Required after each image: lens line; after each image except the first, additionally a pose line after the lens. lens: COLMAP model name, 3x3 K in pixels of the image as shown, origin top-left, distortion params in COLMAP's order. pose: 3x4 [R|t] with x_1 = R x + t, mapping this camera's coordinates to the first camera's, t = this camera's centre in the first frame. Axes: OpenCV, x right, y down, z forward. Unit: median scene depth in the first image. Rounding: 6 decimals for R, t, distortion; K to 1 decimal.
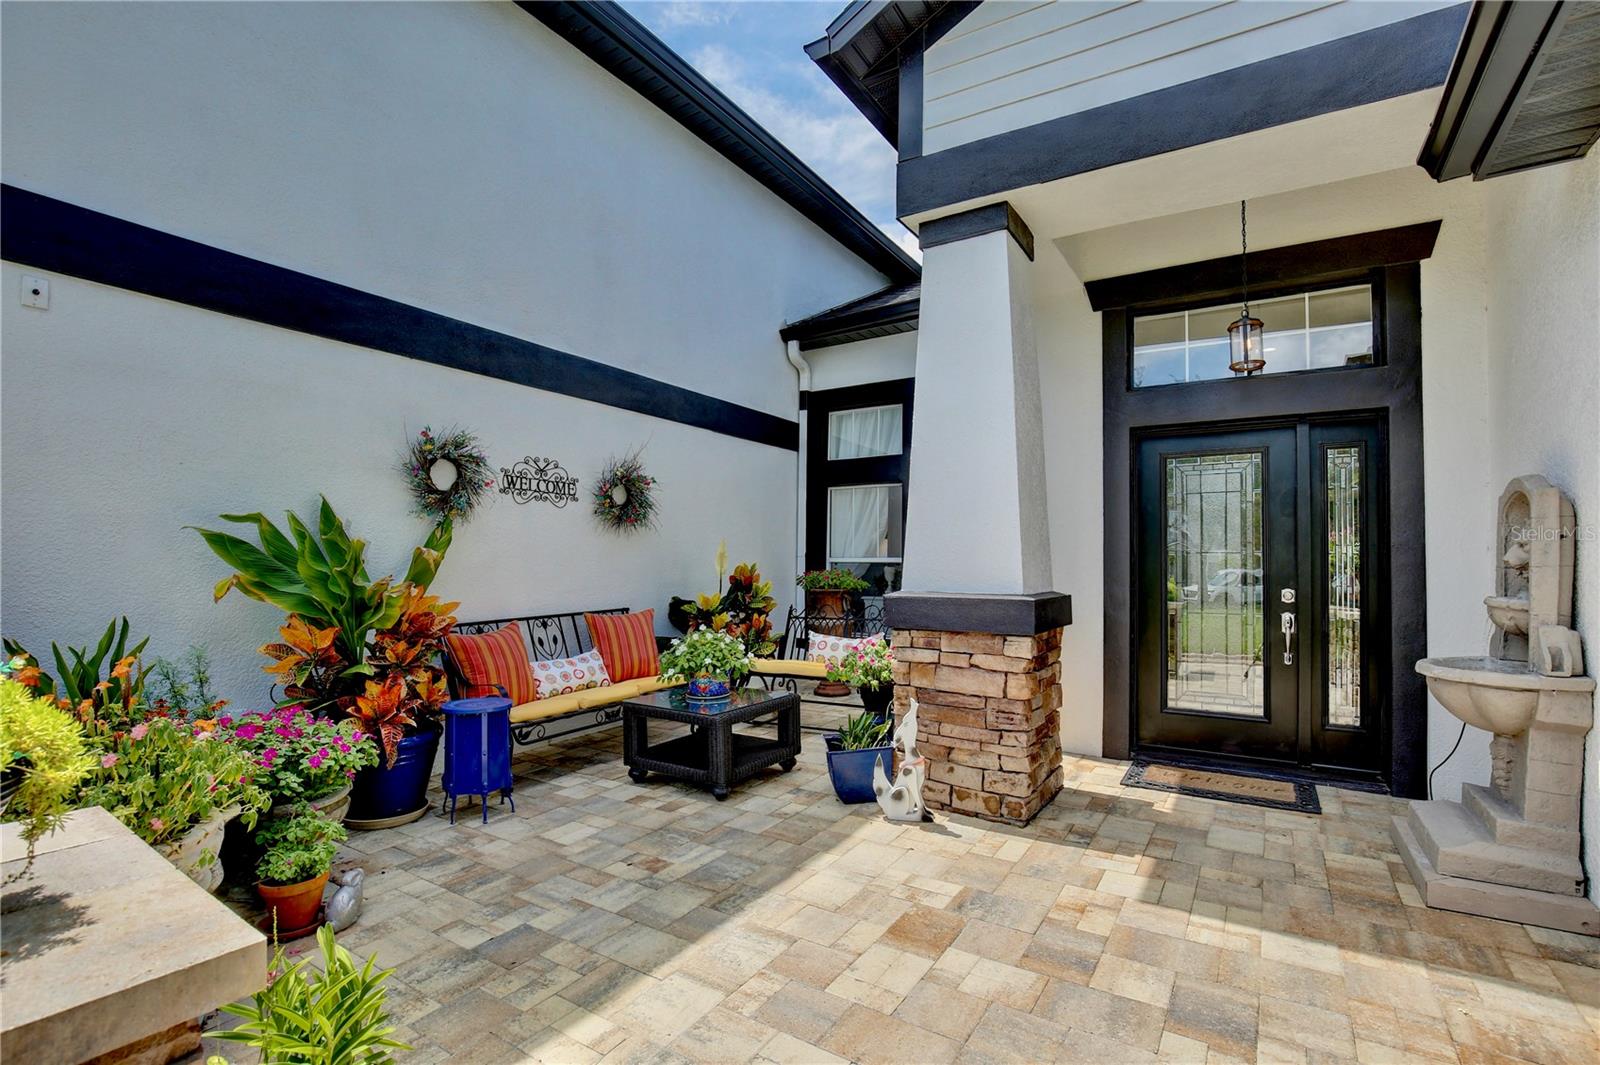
lens RADIAL K [[744.7, 0, 797.7], [0, 744.7, 549.0], [0, 0, 1]] dist [-0.025201, -0.000197]
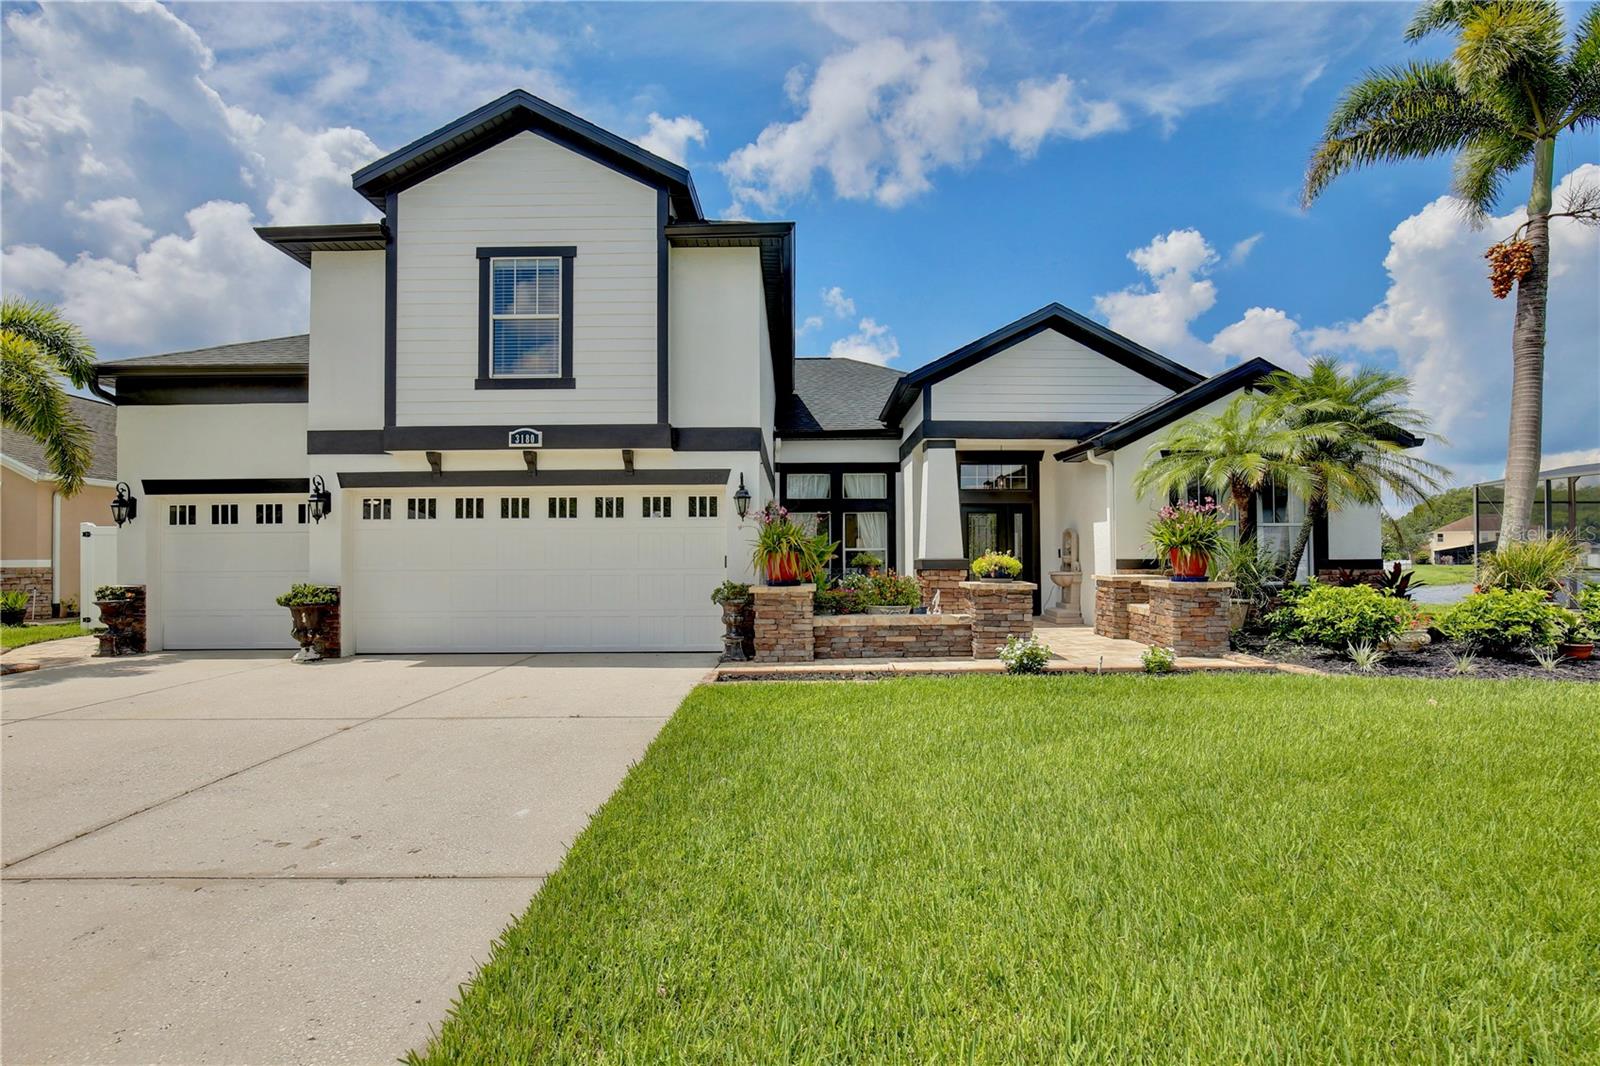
lens RADIAL K [[792.6, 0, 802.0], [0, 792.6, 555.1], [0, 0, 1]] dist [-0.039182, 0.009556]
pose [[0.836335, -0.007178, 0.548172, -1.865791], [-0.000434, 0.999905, 0.013755, -0.001934], [-0.548218, -0.011741, 0.836253, -1.325750]]
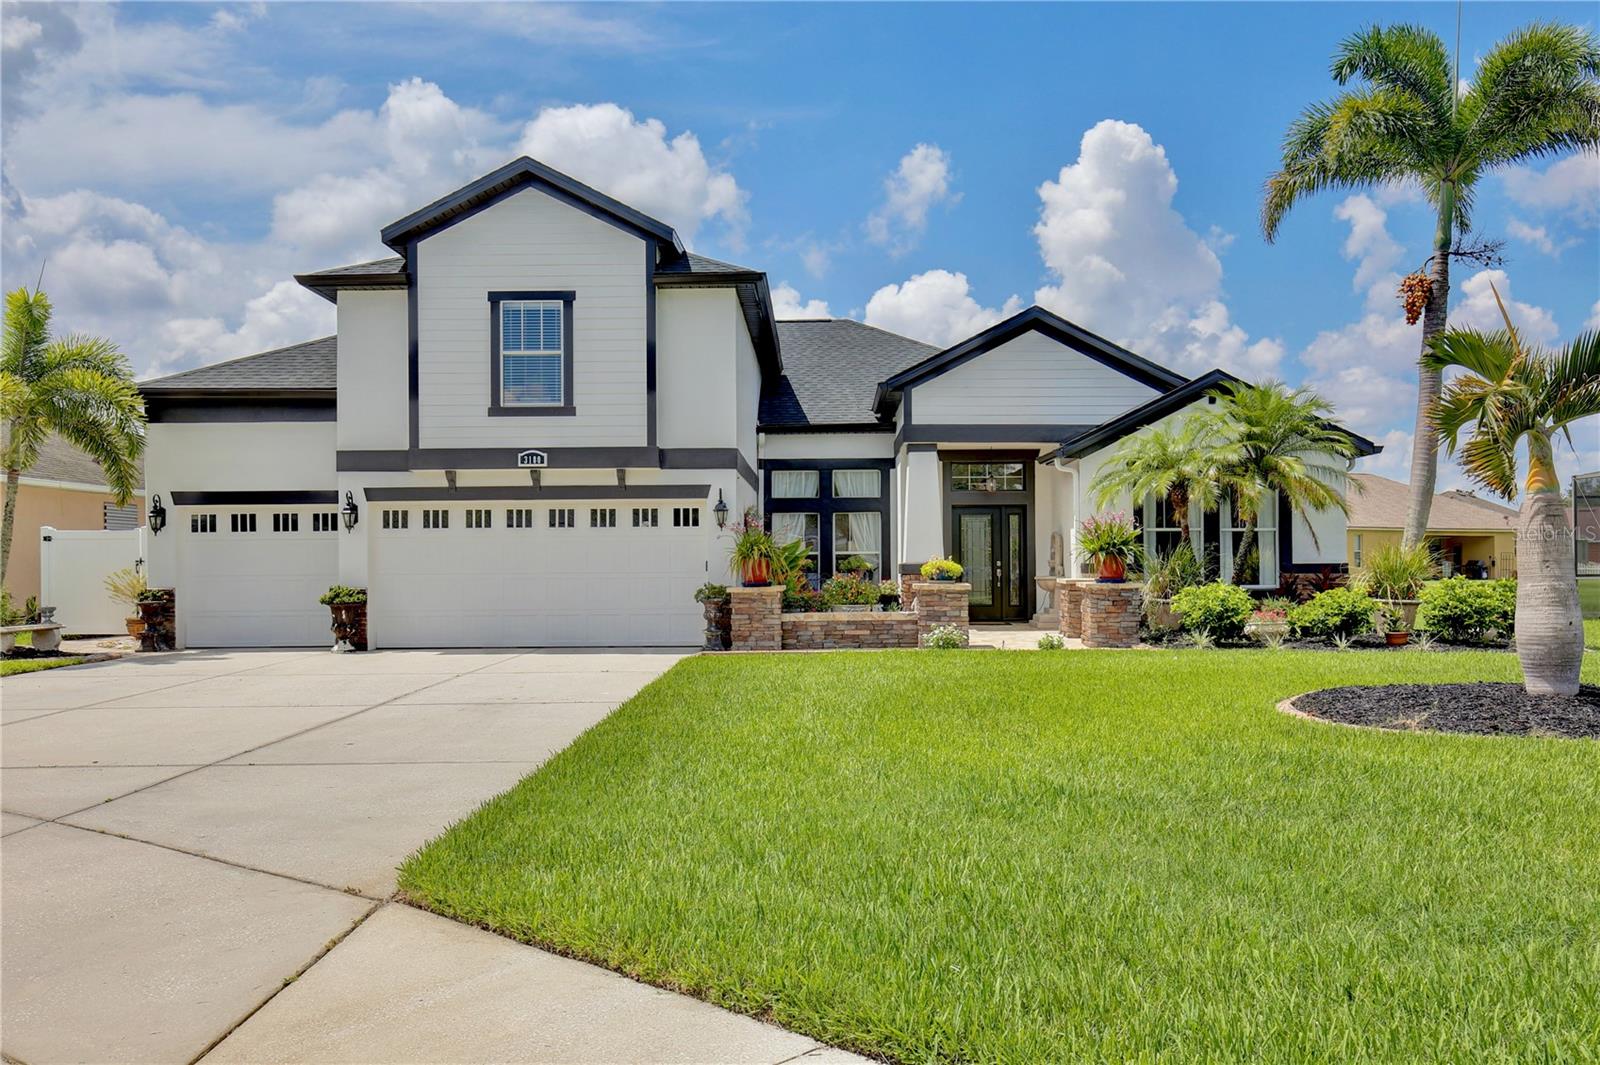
lens RADIAL K [[1365.4, 0, 802.7], [0, 1365.4, 562.2], [0, 0, 1]] dist [0.009468, 0.008699]
pose [[0.848779, -0.010698, 0.528640, -2.867571], [0.000631, 0.999815, 0.019221, -0.048668], [-0.528748, -0.015981, 0.848629, -3.205805]]
